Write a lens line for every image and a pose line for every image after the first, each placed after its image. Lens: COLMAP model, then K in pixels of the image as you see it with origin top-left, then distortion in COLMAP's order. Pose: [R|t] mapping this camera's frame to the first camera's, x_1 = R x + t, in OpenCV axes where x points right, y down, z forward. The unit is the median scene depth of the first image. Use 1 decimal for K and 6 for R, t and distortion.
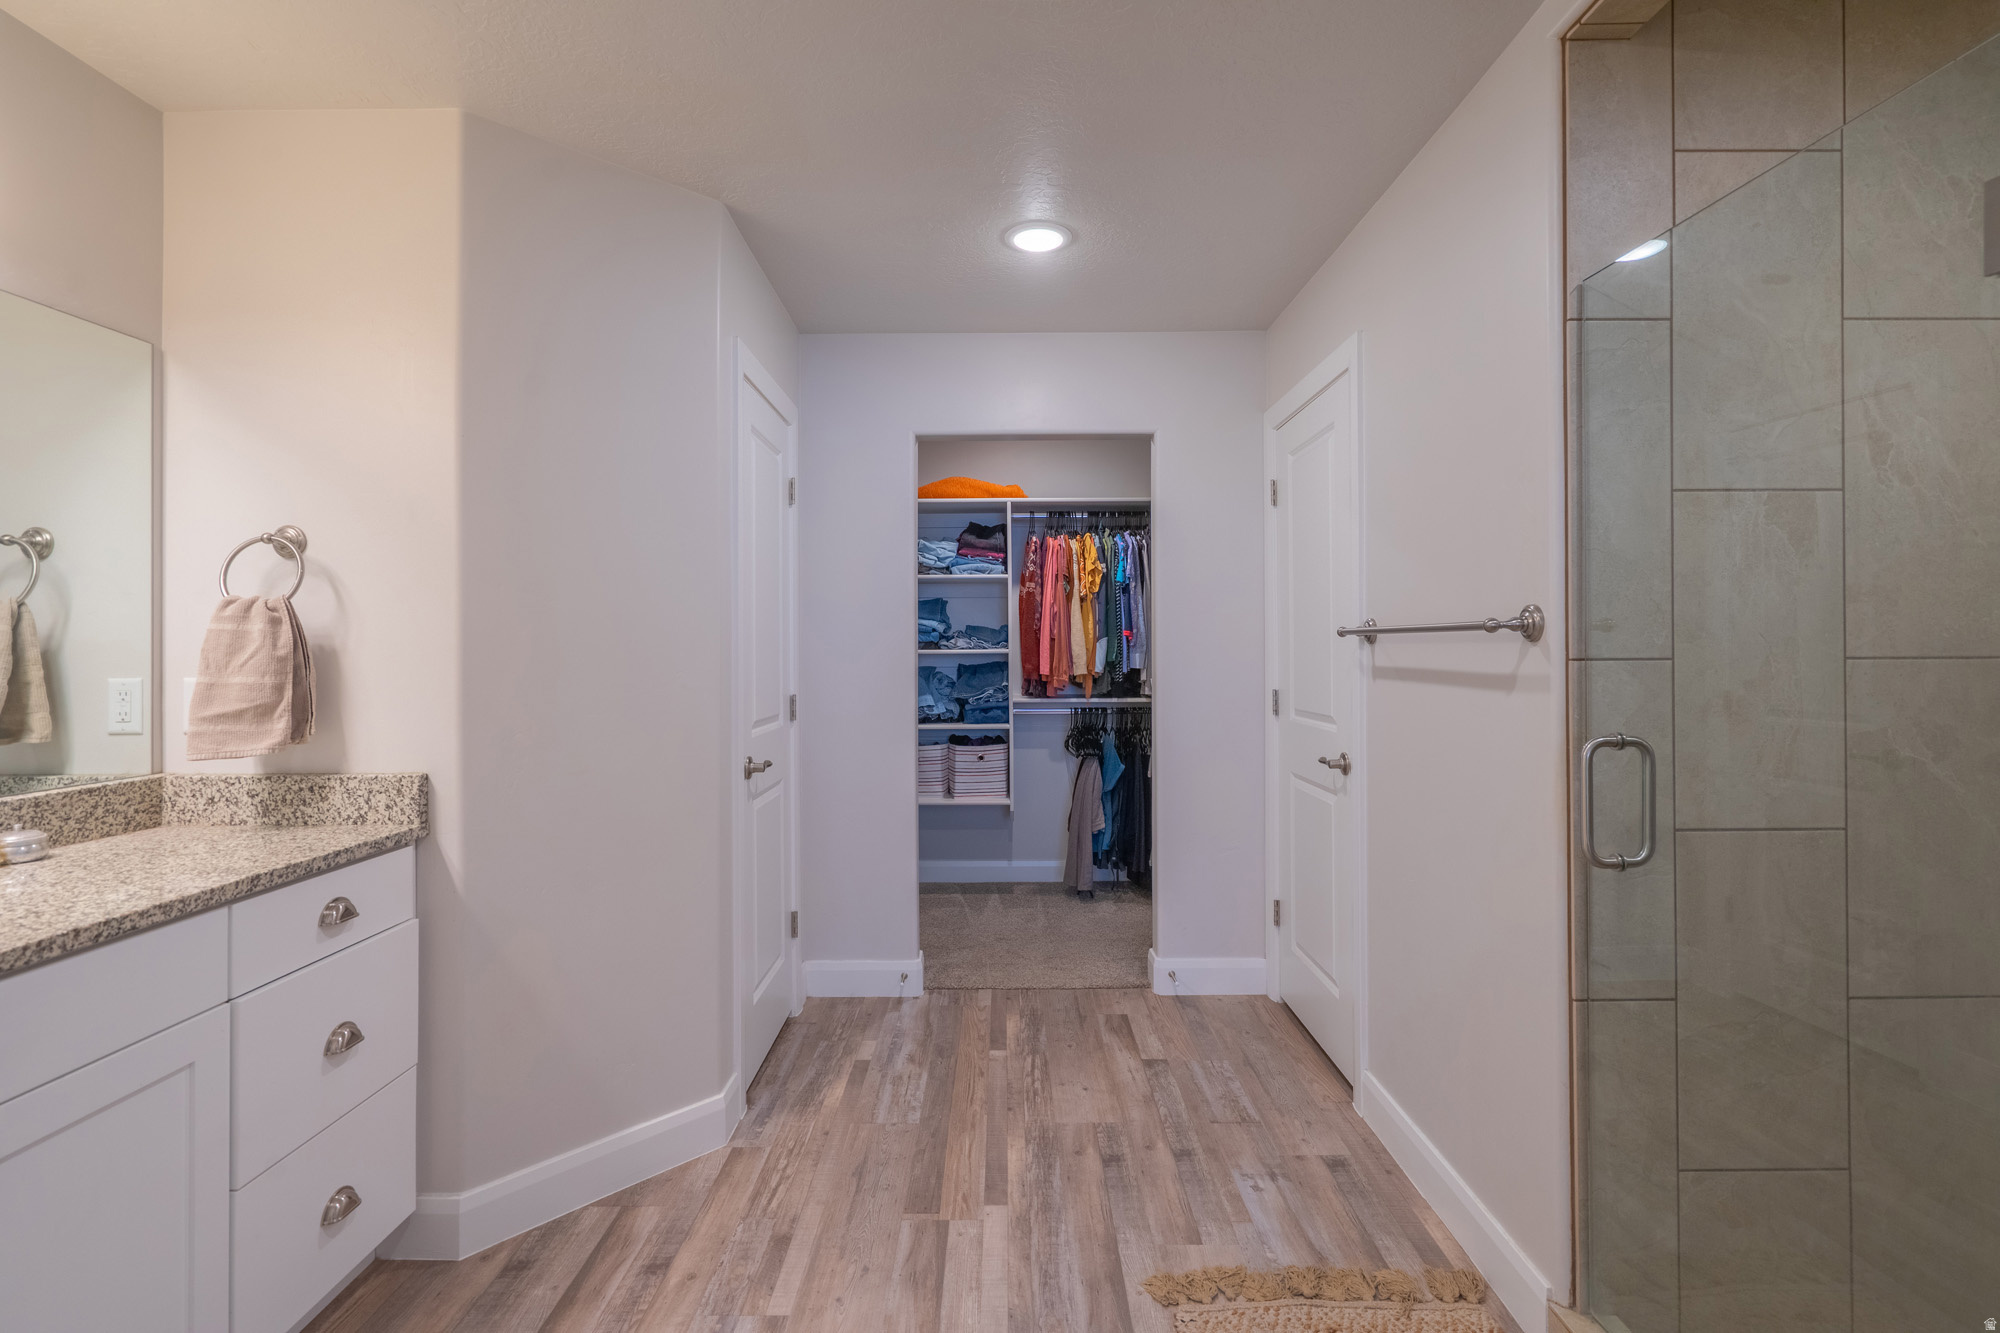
lens RADIAL K [[953.3, 0, 941.8], [0, 953.3, 642.8], [0, 0, 1]] dist [-0.004981, 0.000796]
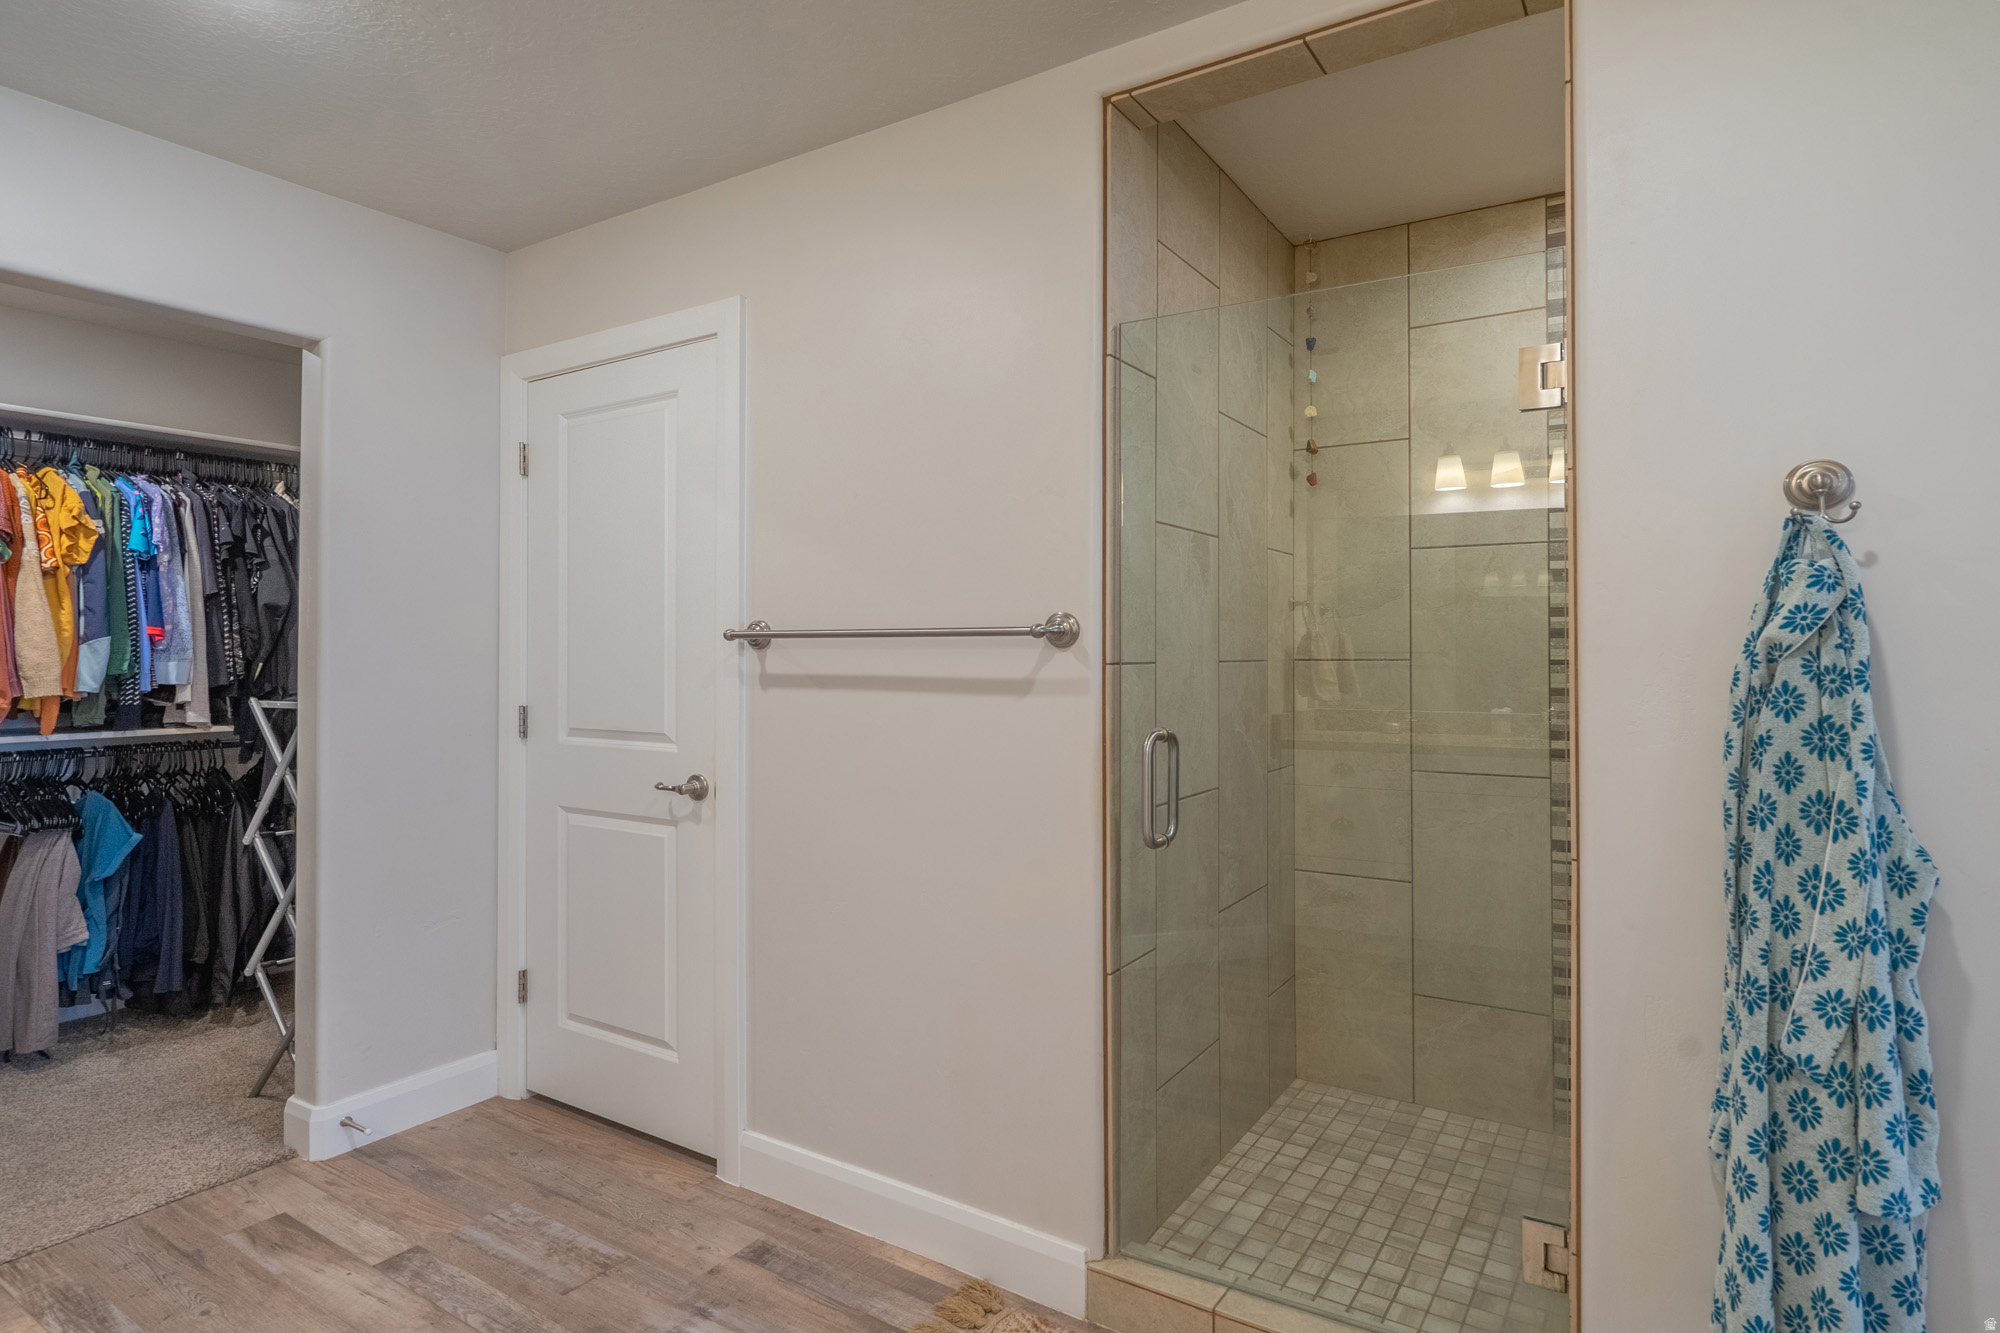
lens RADIAL K [[953.3, 0, 962.1], [0, 953.3, 642.5], [0, 0, 1]] dist [-0.004981, 0.000796]
pose [[0.463125, 0.013258, 0.886194, -0.304703], [-0.006059, 0.999912, -0.011792, 0.005344], [-0.886272, 0.000092, 0.463165, 0.497516]]
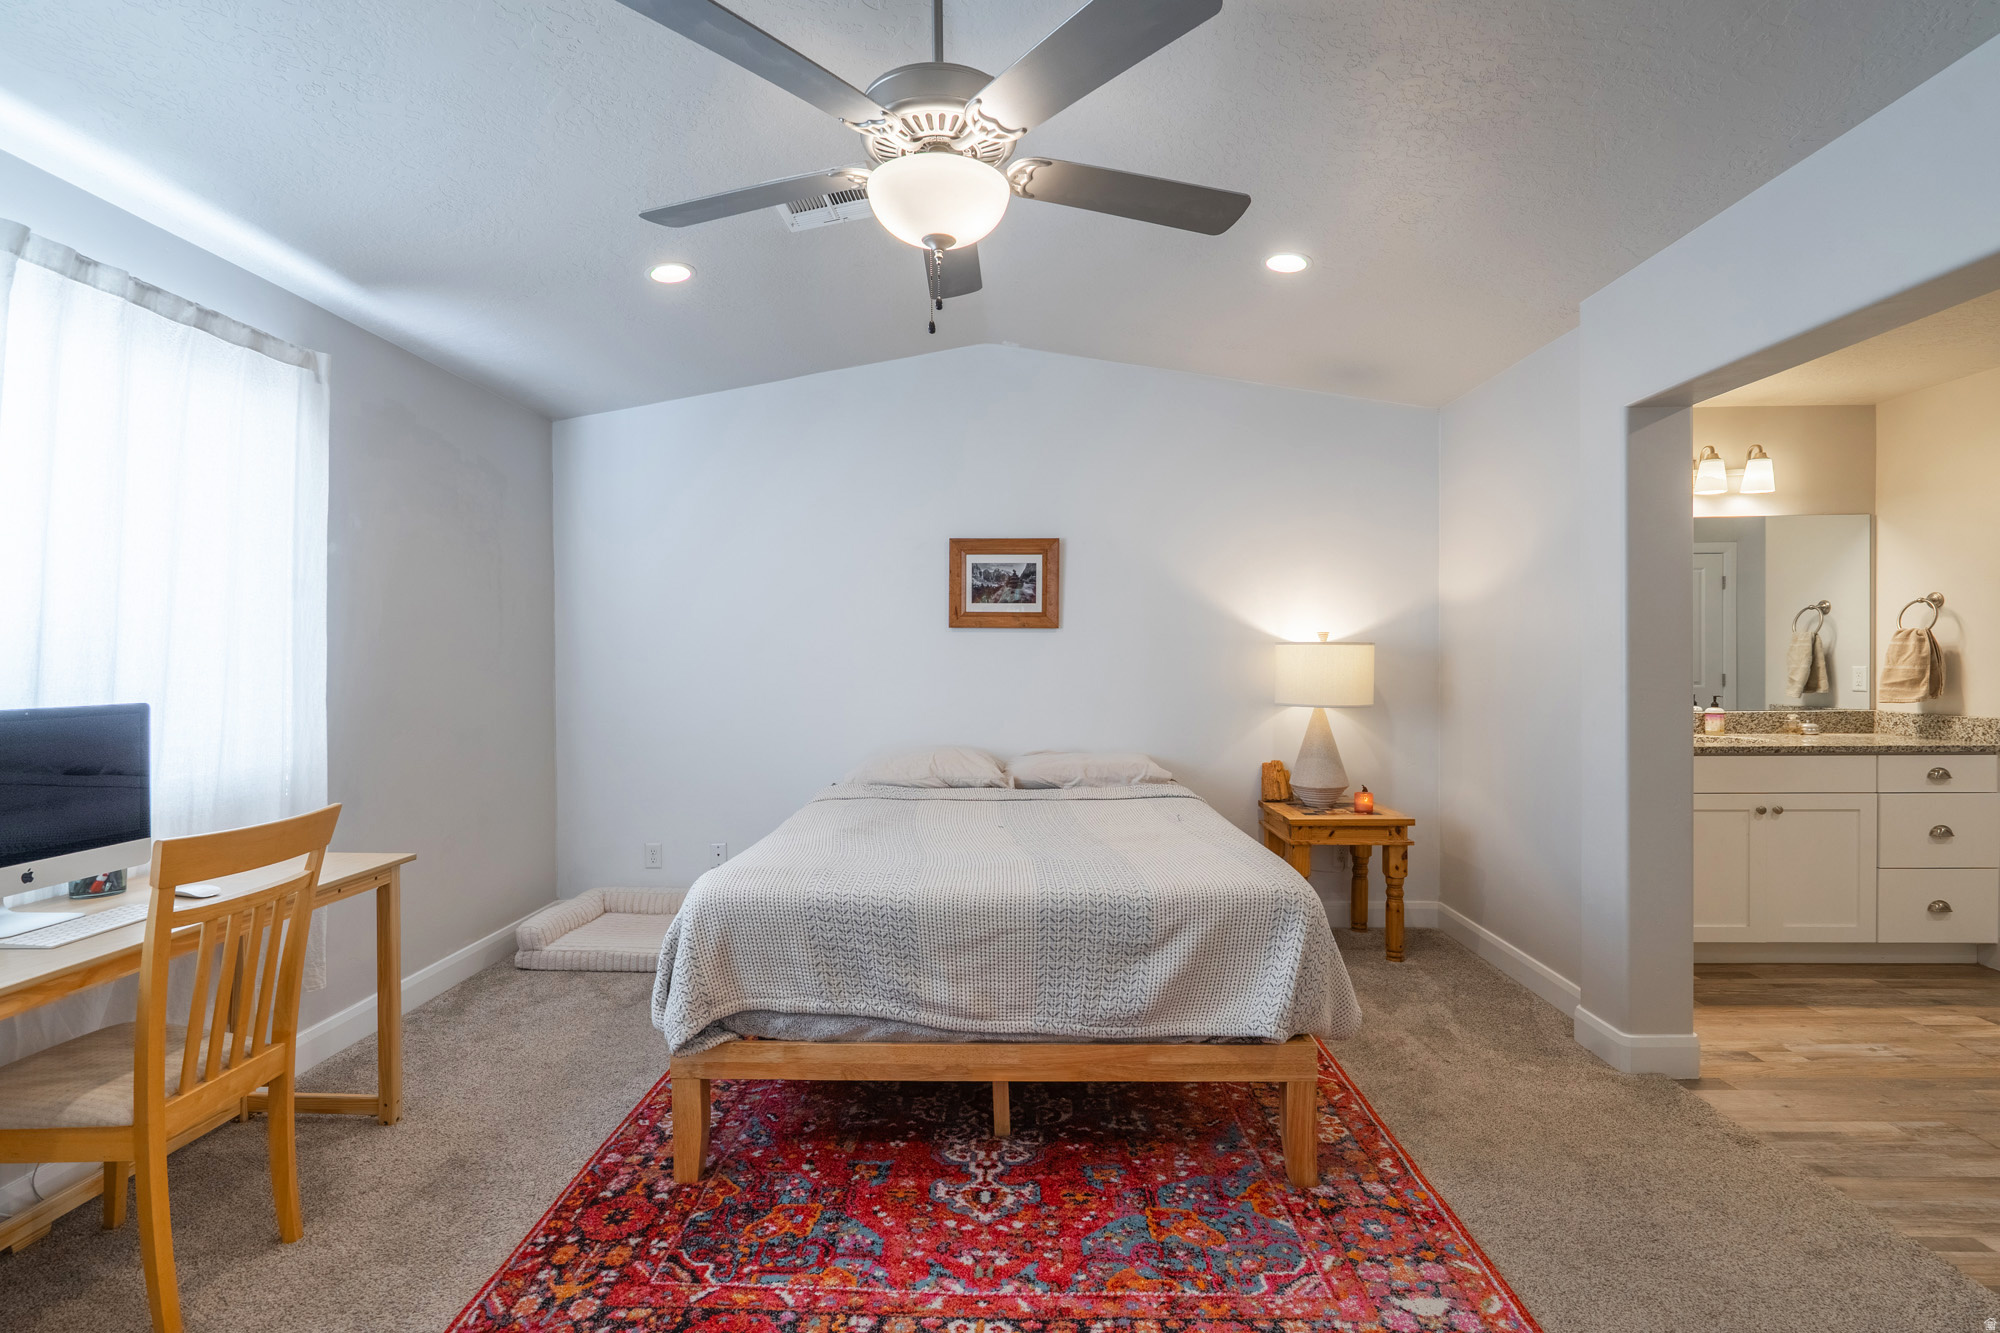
lens RADIAL K [[953.3, 0, 1012.4], [0, 953.3, 672.0], [0, 0, 1]] dist [-0.004981, 0.000796]
pose [[0.030674, 0.018528, -0.999358, 1.296506], [0.016645, 0.999680, 0.019045, -0.024103], [0.999391, -0.017218, 0.030355, -1.044558]]
